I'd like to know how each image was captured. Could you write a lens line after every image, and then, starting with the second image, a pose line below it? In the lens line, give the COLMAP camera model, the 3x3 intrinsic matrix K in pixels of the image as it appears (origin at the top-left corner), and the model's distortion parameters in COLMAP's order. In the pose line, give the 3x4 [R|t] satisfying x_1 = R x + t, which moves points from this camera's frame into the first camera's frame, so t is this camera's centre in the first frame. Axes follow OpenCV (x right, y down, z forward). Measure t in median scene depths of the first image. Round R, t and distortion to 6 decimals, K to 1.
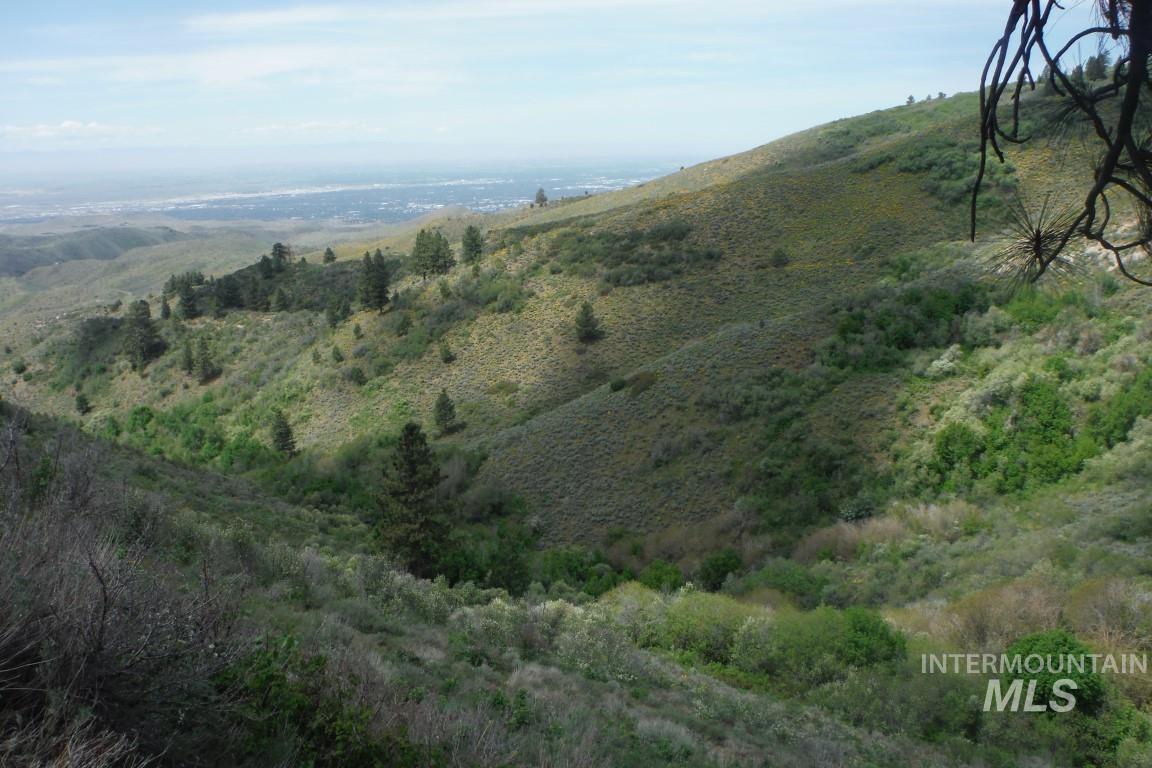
lens RADIAL K [[971.1, 0, 568.8], [0, 971.1, 378.4], [0, 0, 1]] dist [-0.084921, 0.050575]
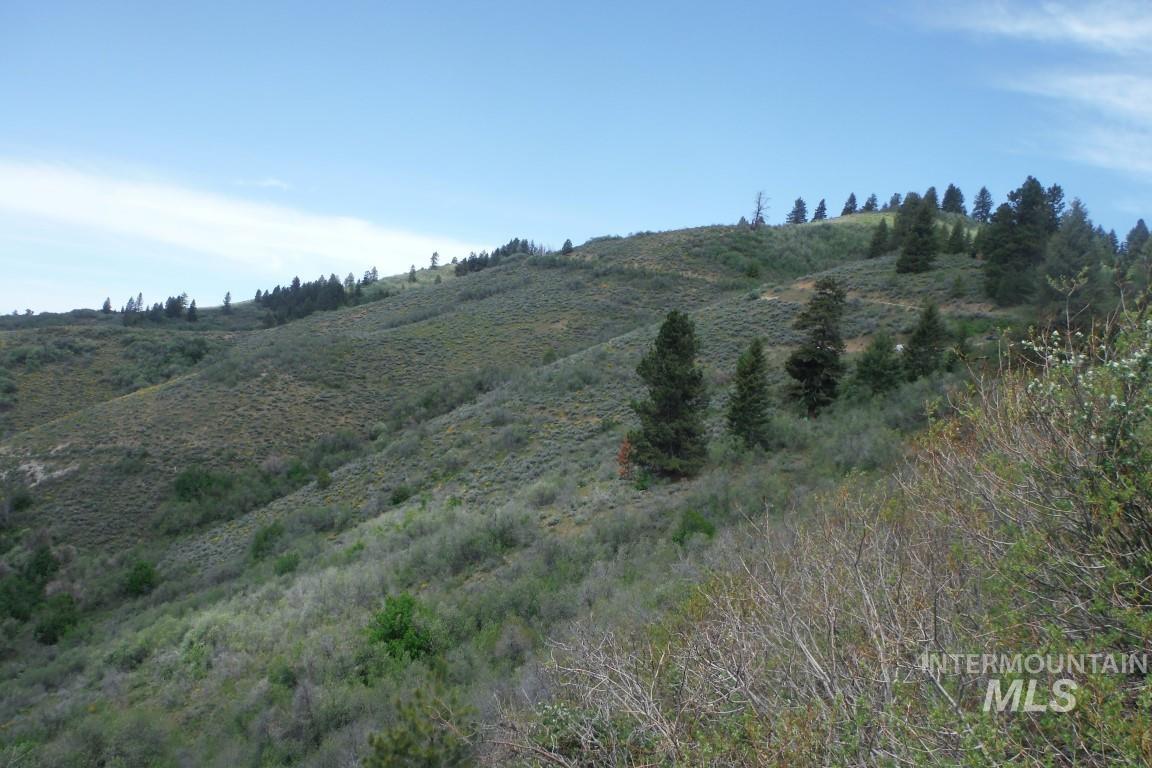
lens RADIAL K [[966.2, 0, 566.3], [0, 966.2, 338.9], [0, 0, 1]] dist [-0.078209, 0.039804]
pose [[0.663752, 0.129591, 0.736641, 0.095444], [0.071980, 0.969237, -0.235367, 0.013303], [-0.744481, 0.209249, 0.634005, -0.114166]]
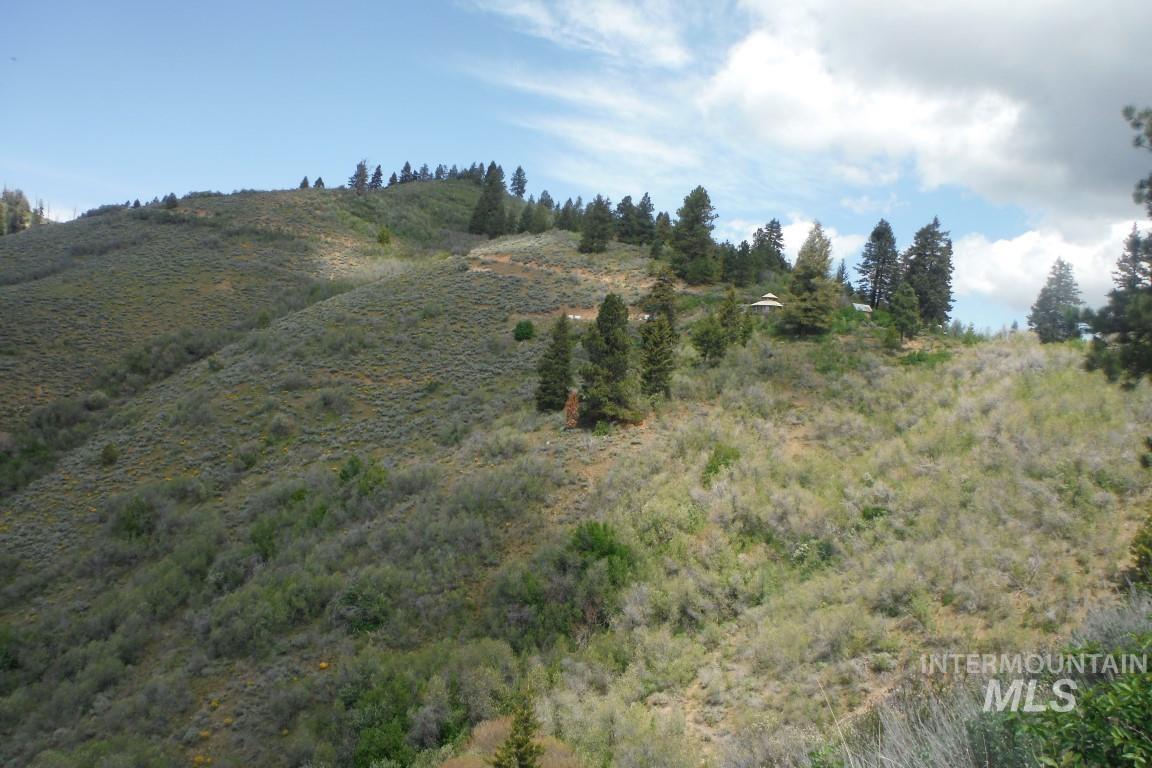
lens RADIAL K [[972.4, 0, 571.1], [0, 972.4, 363.2], [0, 0, 1]] dist [-0.076119, 0.049981]
pose [[0.149194, 0.065667, 0.986625, -0.069331], [0.173286, 0.980615, -0.091471, -0.007684], [-0.973506, 0.184615, 0.134922, 0.049876]]
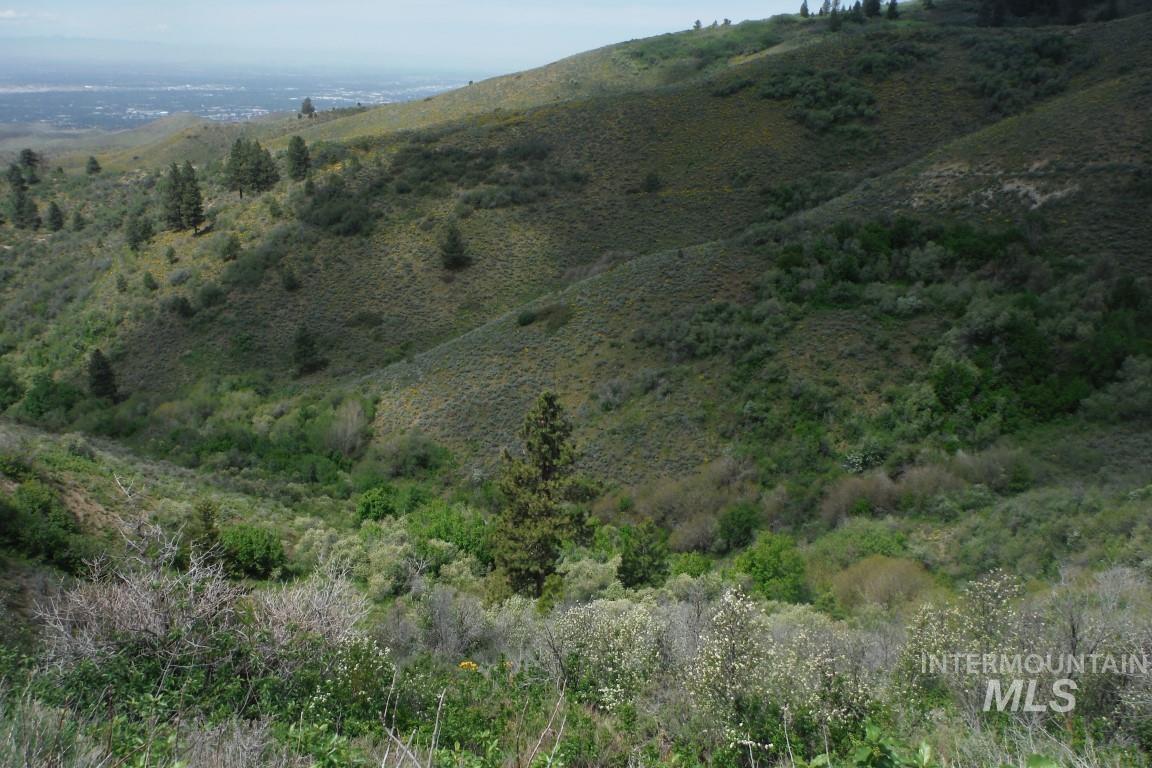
lens RADIAL K [[971.1, 0, 569.2], [0, 971.1, 389.6], [0, 0, 1]] dist [-0.084783, 0.046698]
pose [[0.965658, -0.025402, 0.258572, -0.114863], [0.001023, 0.995573, 0.093984, -0.009826], [-0.259814, -0.090492, 0.961409, 0.075126]]
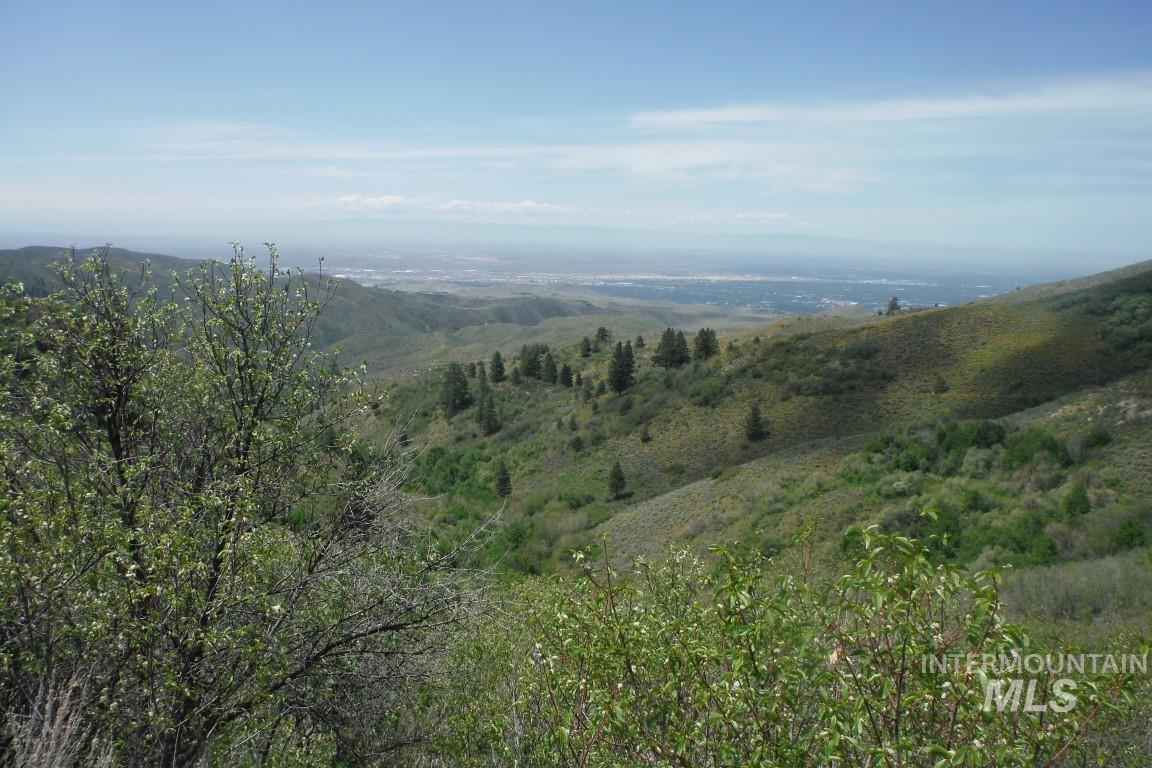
lens RADIAL K [[970.7, 0, 570.6], [0, 970.7, 351.8], [0, 0, 1]] dist [-0.089092, 0.059720]
pose [[0.909993, 0.098494, -0.402756, 0.266770], [-0.146011, 0.985276, -0.088948, -0.006969], [0.388065, 0.139749, 0.910975, -0.124085]]
